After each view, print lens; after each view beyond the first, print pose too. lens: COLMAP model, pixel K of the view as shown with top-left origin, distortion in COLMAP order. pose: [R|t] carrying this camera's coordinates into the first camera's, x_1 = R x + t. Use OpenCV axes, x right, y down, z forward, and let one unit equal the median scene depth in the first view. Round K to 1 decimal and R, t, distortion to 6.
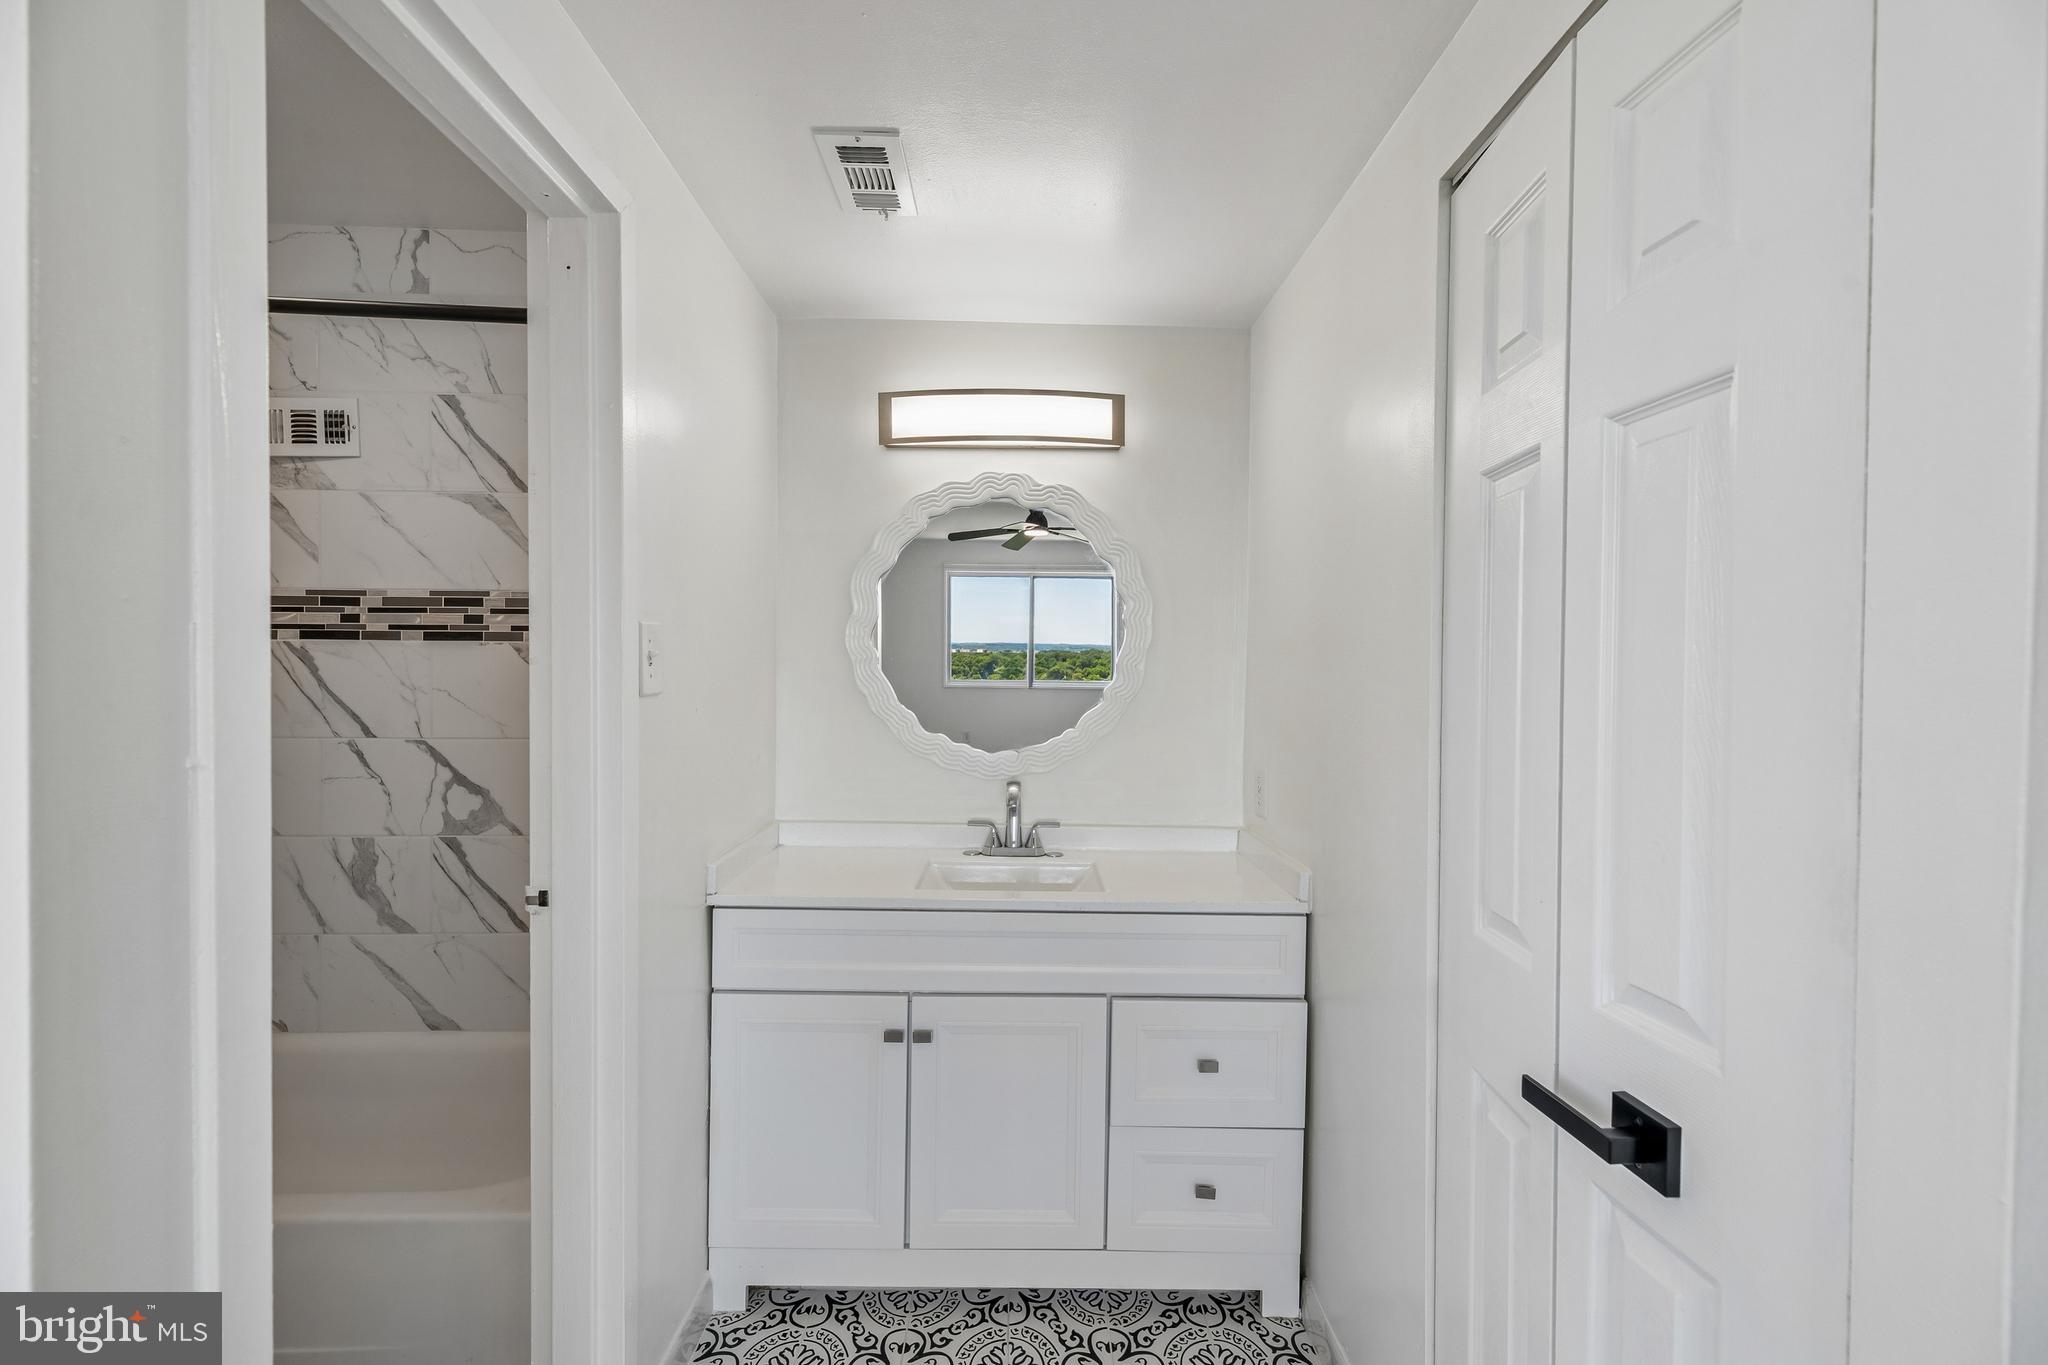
lens RADIAL K [[830.3, 0, 1029.6], [0, 830.3, 673.1], [0, 0, 1]] dist [0.002596, -0.001456]
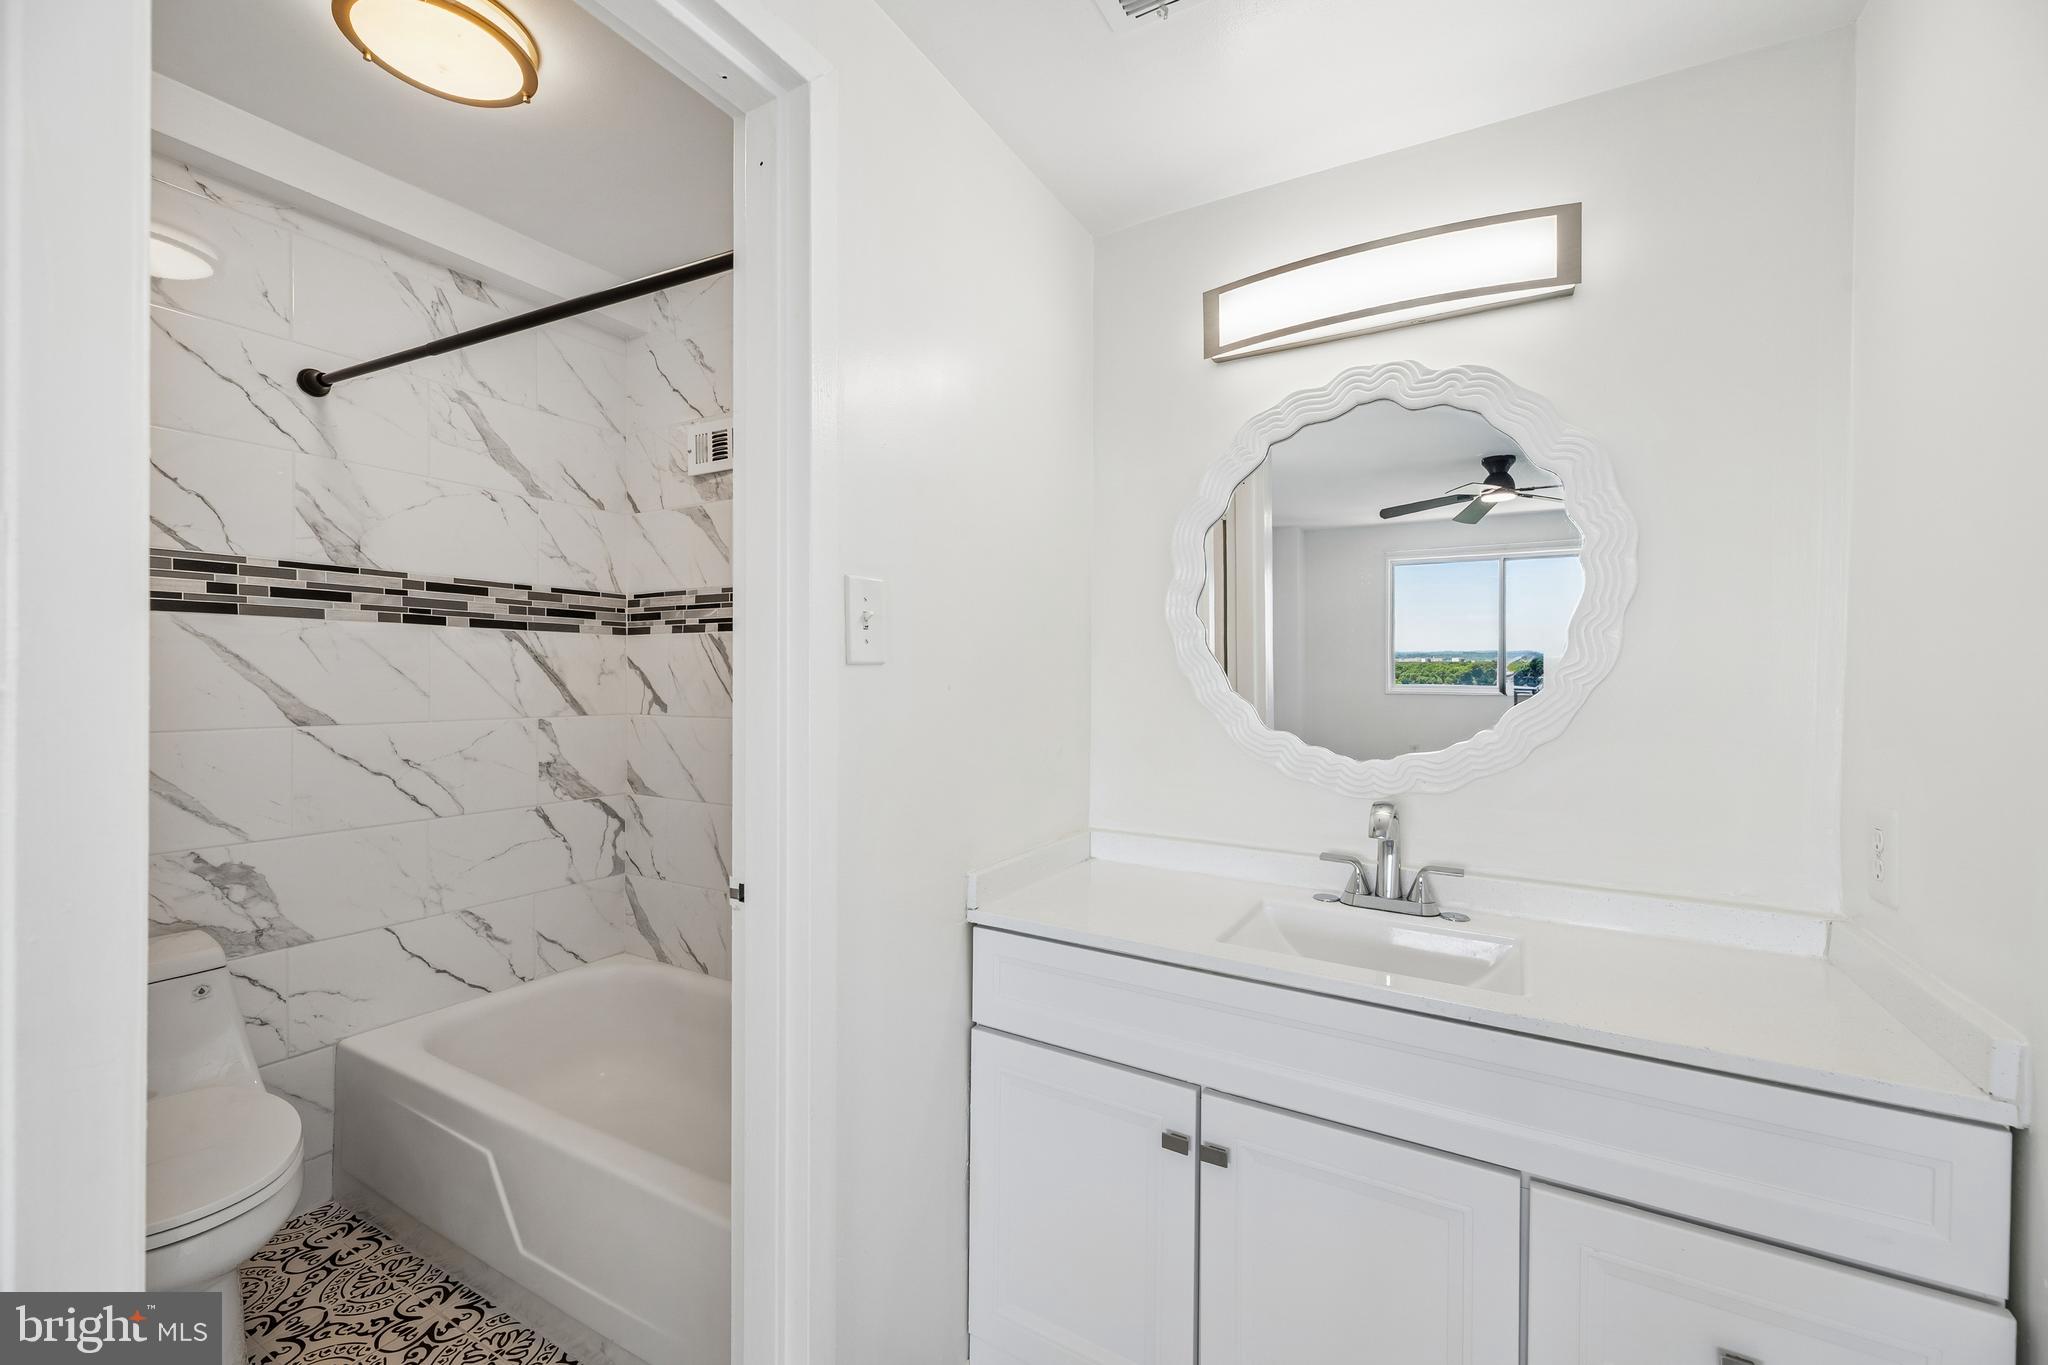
lens RADIAL K [[830.3, 0, 1028.4], [0, 830.3, 677.9], [0, 0, 1]] dist [0.002596, -0.001456]
pose [[0.860692, -0.001498, -0.509125, 0.074441], [-0.002156, 0.999976, -0.006587, 0.030823], [0.509122, 0.006767, 0.860668, 0.246998]]
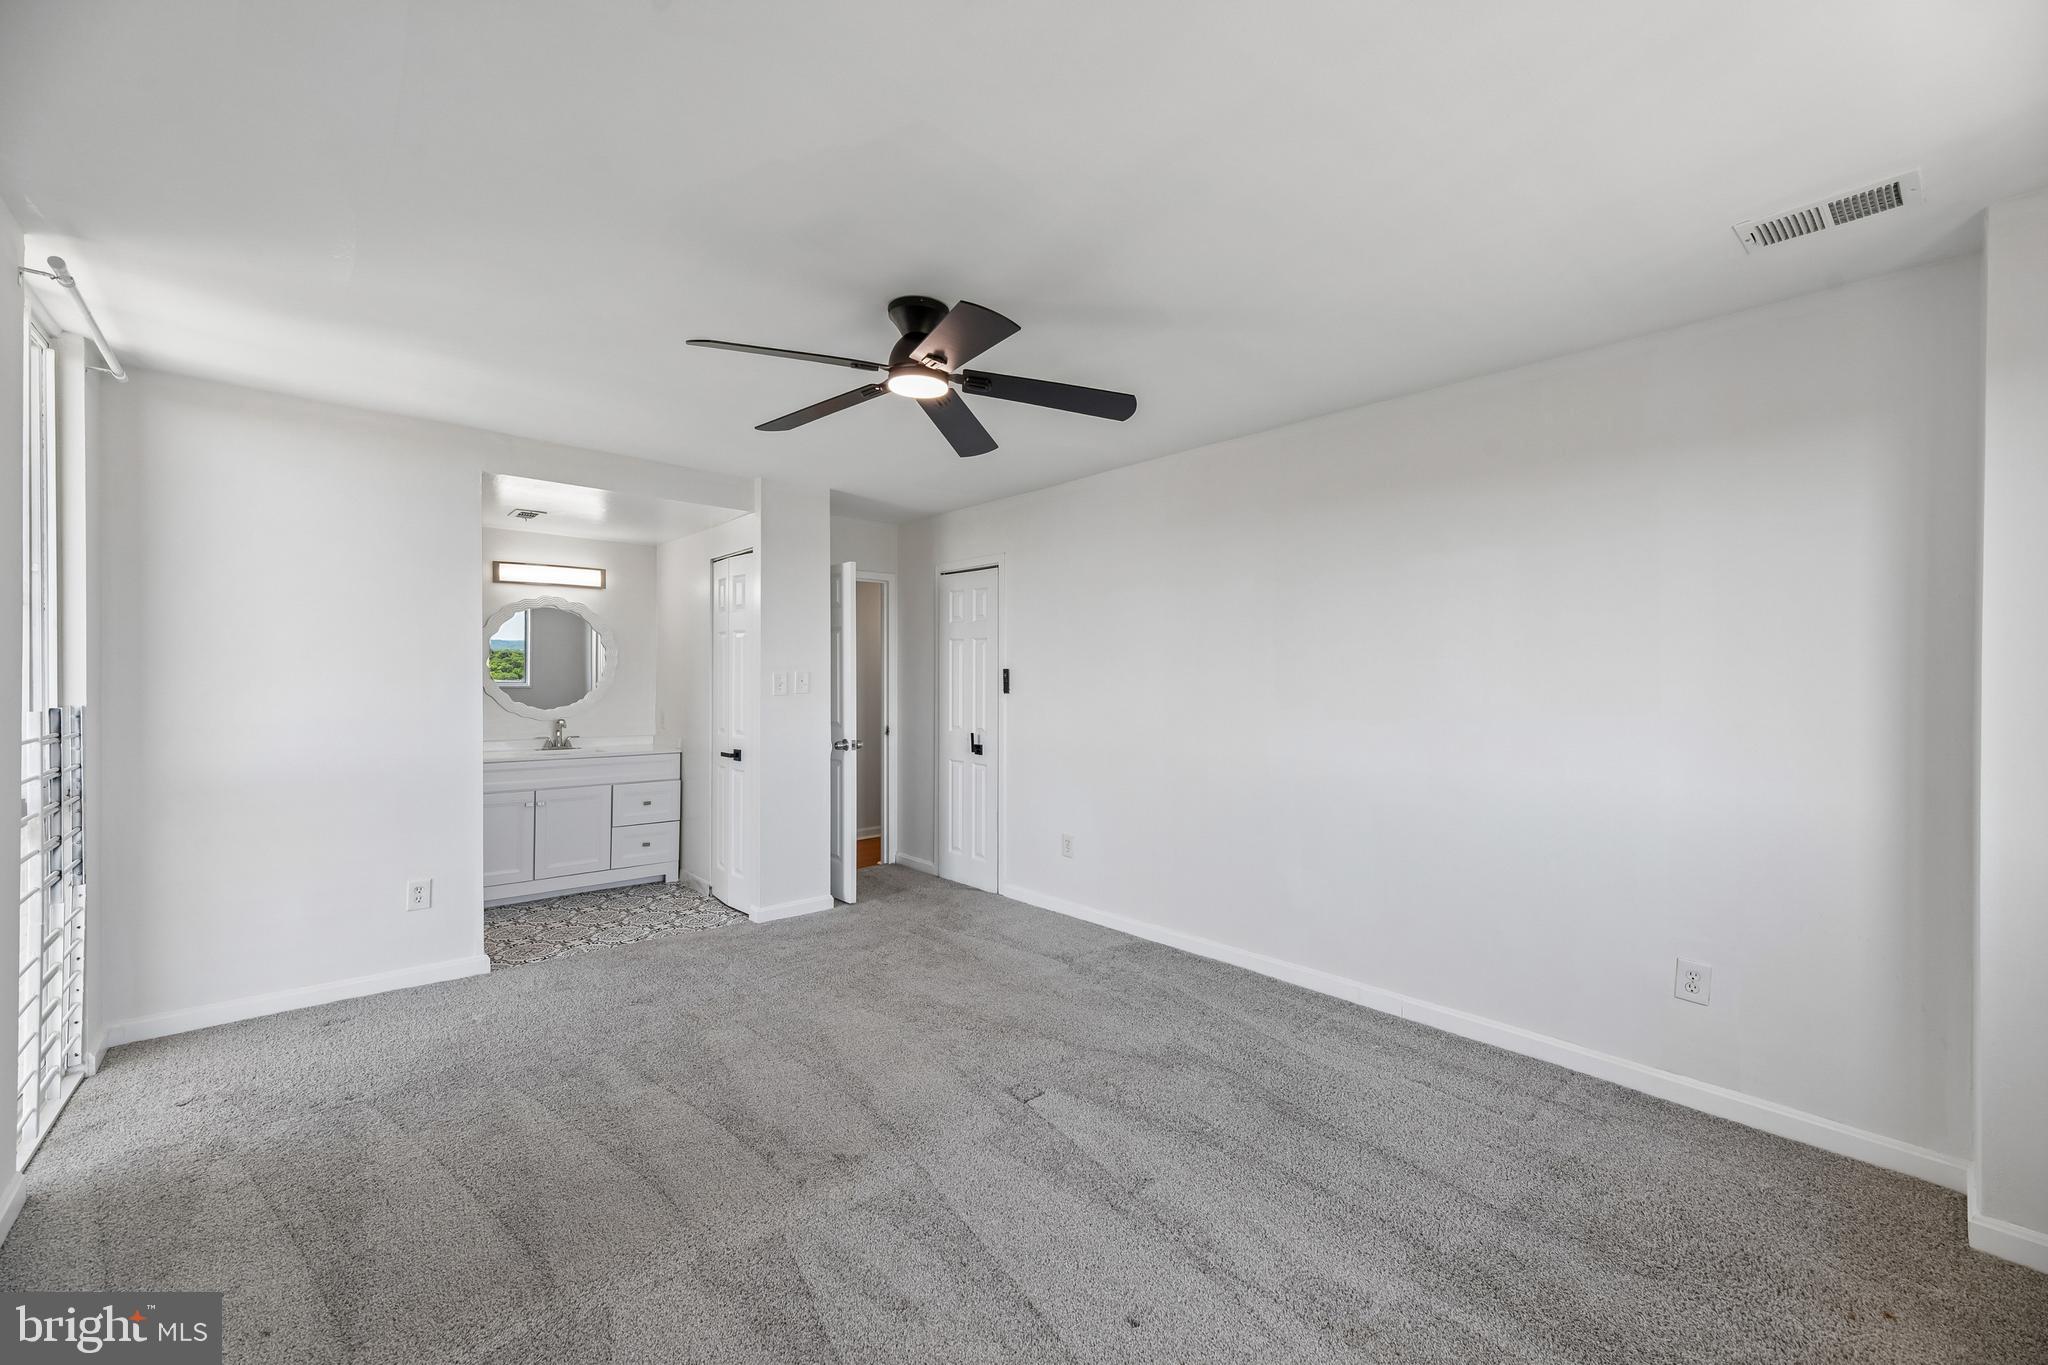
lens RADIAL K [[830.3, 0, 1038.1], [0, 830.3, 669.8], [0, 0, 1]] dist [0.002596, -0.001456]
pose [[0.752656, -0.009818, 0.658341, -0.582619], [0.011377, 0.999933, 0.001906, -0.010006], [-0.658316, 0.006055, 0.752717, -1.848509]]
